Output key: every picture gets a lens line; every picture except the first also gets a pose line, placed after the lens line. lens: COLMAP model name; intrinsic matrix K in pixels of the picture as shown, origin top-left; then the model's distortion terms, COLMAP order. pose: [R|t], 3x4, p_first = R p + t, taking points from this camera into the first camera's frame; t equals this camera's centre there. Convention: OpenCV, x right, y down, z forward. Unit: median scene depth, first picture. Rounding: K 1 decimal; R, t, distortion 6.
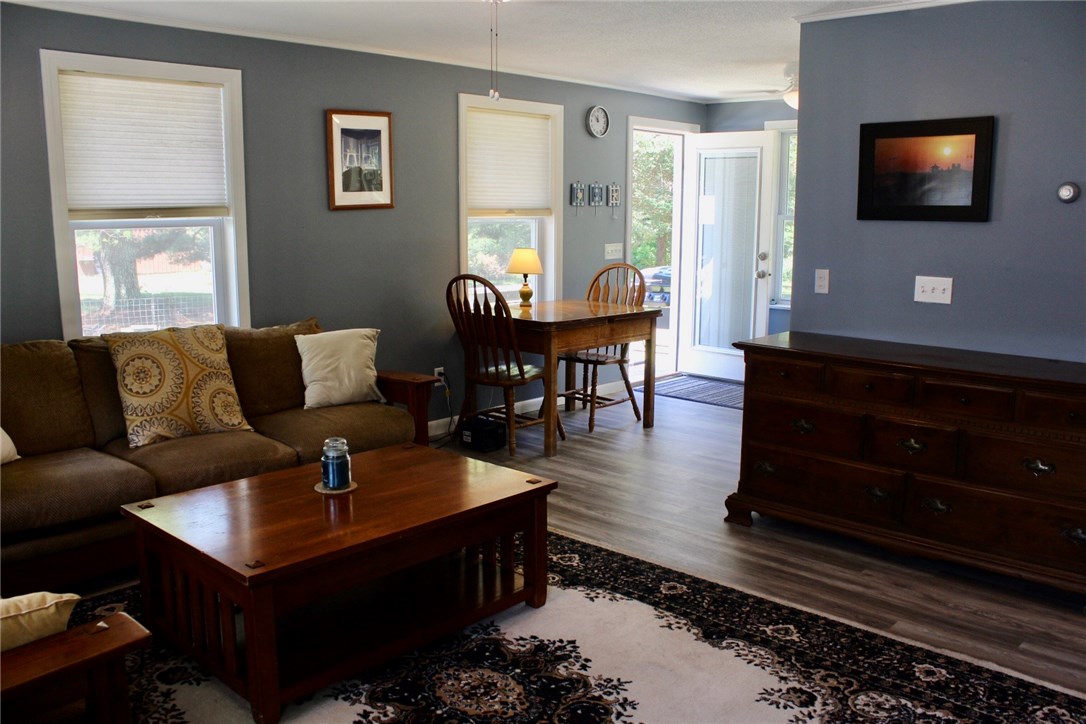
lens RADIAL K [[903.8, 0, 539.5], [0, 903.8, 372.6], [0, 0, 1]] dist [-0.170500, 0.154713]
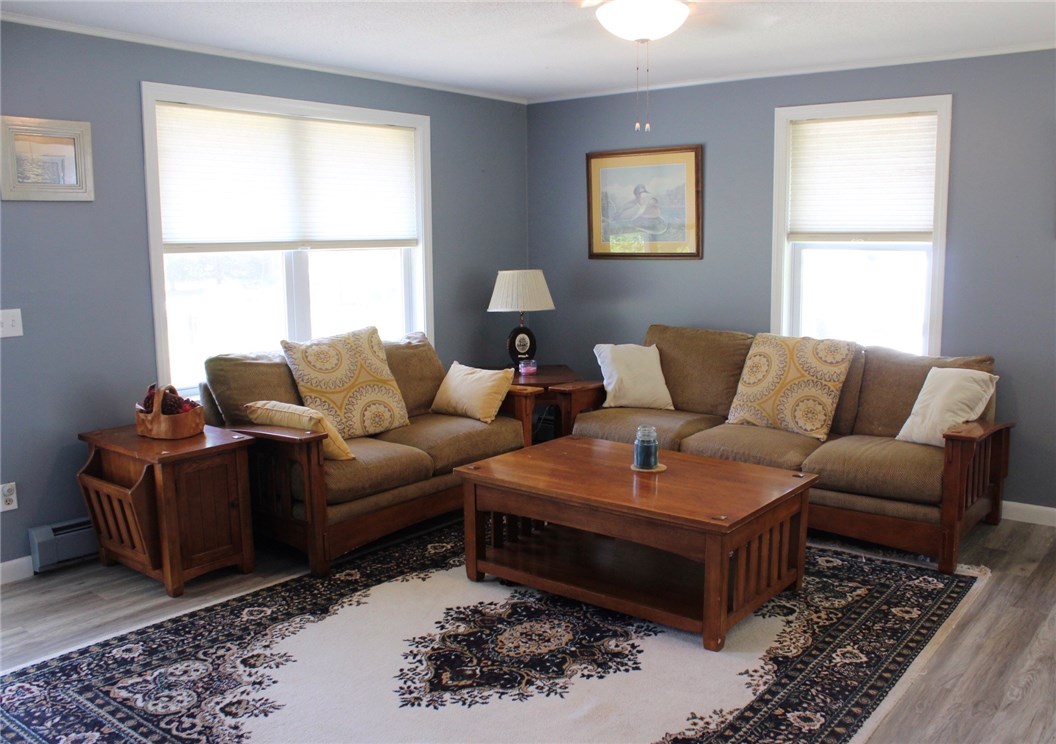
lens RADIAL K [[933.8, 0, 561.7], [0, 933.8, 370.6], [0, 0, 1]] dist [-0.111774, 0.017677]
pose [[0.102474, 0.139135, -0.984957, 0.689999], [-0.177211, 0.976884, 0.119558, -0.089293], [0.978823, 0.162294, 0.124761, 0.513426]]
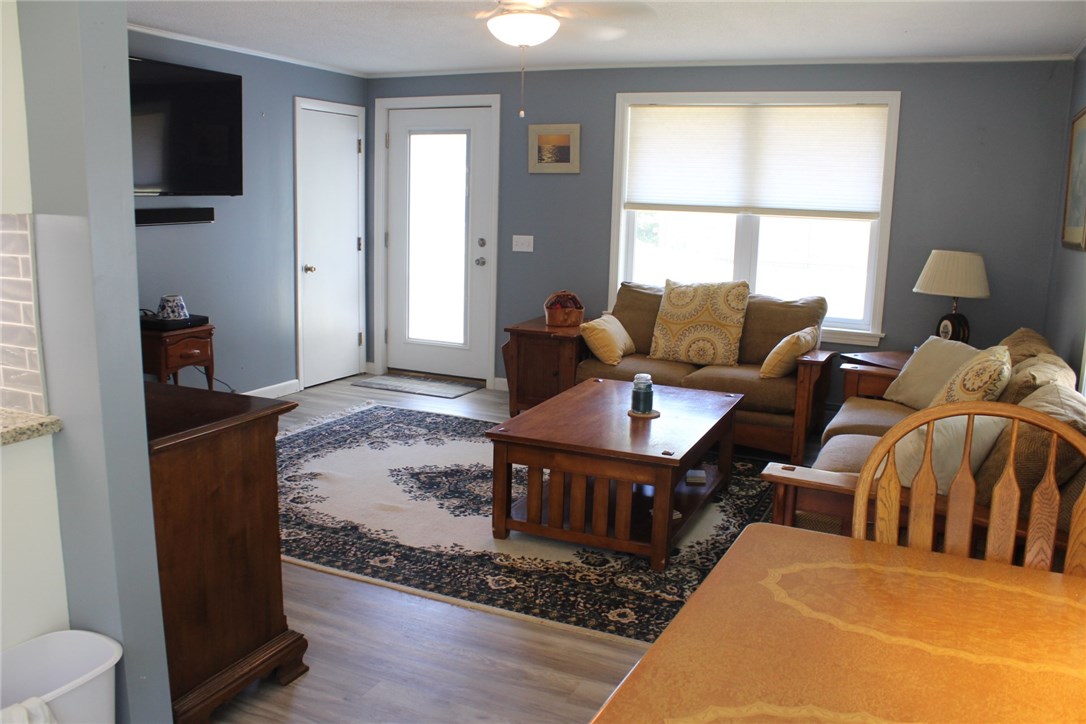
lens RADIAL K [[903.8, 0, 539.5], [0, 903.8, 372.6], [0, 0, 1]] dist [-0.170500, 0.154713]
pose [[-0.948138, 0.034152, -0.316020, 0.236837], [-0.085592, 0.930057, 0.357307, -0.275469], [0.306119, 0.365825, -0.878899, 1.500453]]
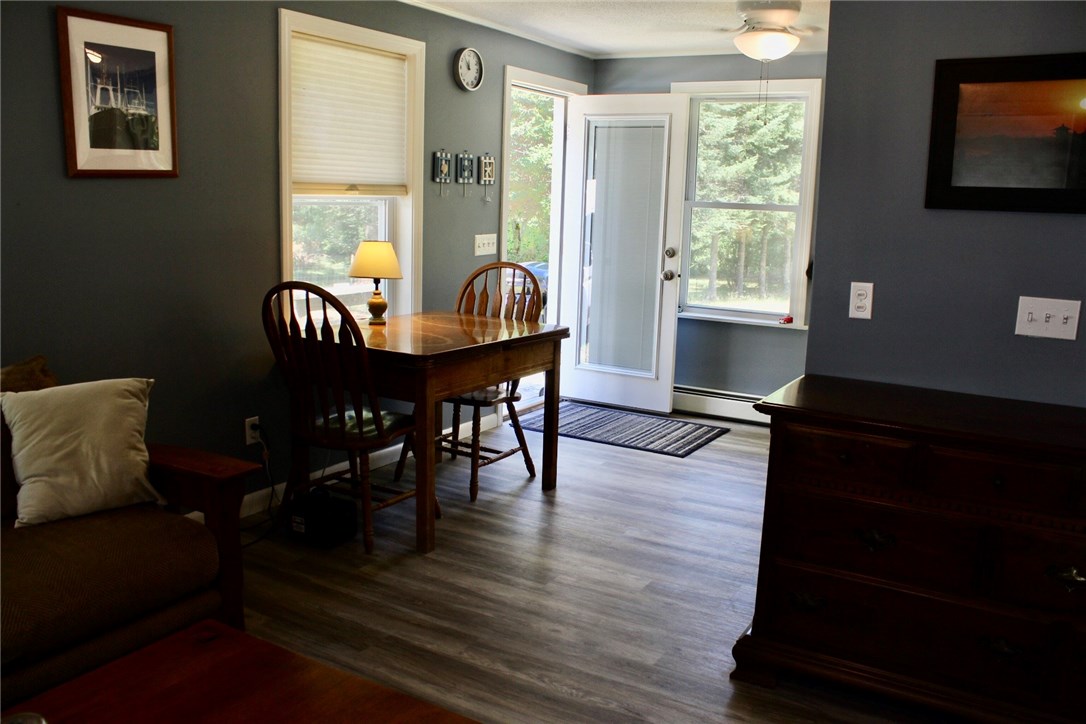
lens RADIAL K [[903.8, 0, 539.5], [0, 903.8, 372.6], [0, 0, 1]] dist [-0.170500, 0.154713]
pose [[0.977433, -0.015371, 0.210686, -0.055014], [0.012467, 0.999808, 0.015107, -0.062677], [-0.210878, -0.012139, 0.977437, 0.410693]]
